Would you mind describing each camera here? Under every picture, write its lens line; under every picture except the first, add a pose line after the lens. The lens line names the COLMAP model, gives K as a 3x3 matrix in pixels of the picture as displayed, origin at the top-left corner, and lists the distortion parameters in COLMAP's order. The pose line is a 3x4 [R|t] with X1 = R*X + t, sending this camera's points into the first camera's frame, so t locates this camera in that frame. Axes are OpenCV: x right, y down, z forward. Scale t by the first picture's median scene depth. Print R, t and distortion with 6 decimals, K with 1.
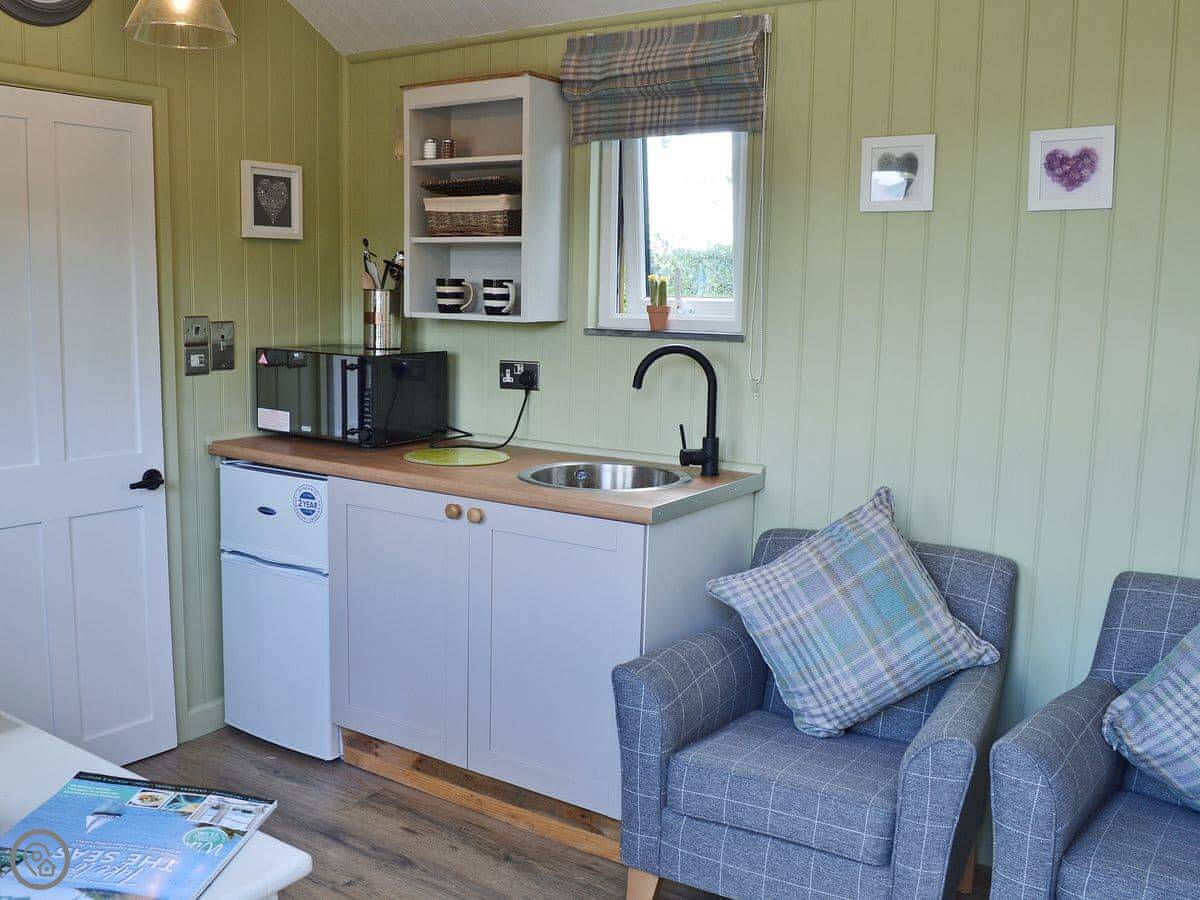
lens RADIAL K [[1166.2, 0, 572.4], [0, 1166.2, 447.2], [0, 0, 1]] dist [-0.107397, -0.003891]
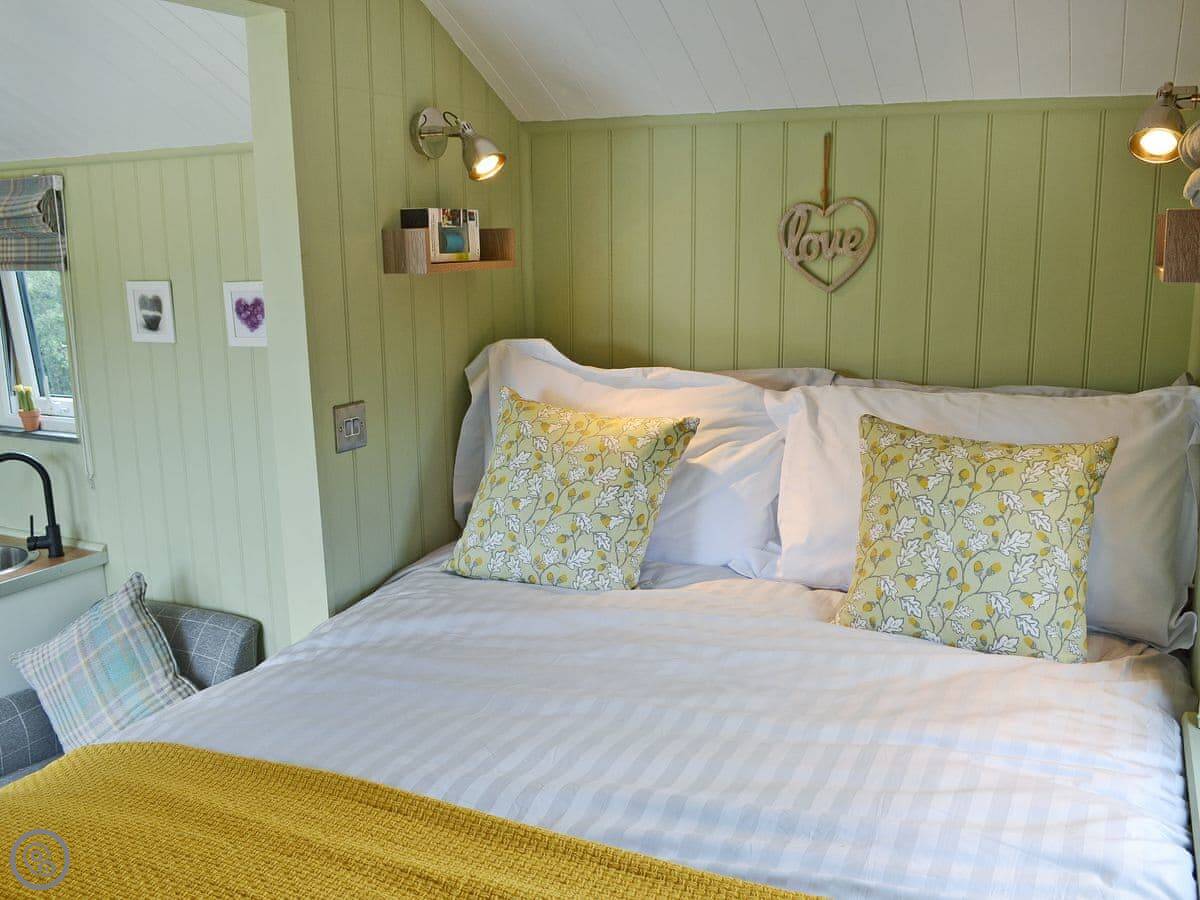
lens RADIAL K [[1121.7, 0, 600.0], [0, 1121.7, 450.0], [0, 0, 1]] dist [-0.043028, 0.002870]
pose [[0.987554, -0.064682, 0.143366, 0.507817], [0.057785, 0.996986, 0.051764, -0.110811], [-0.146283, -0.042835, 0.988315, -0.217891]]
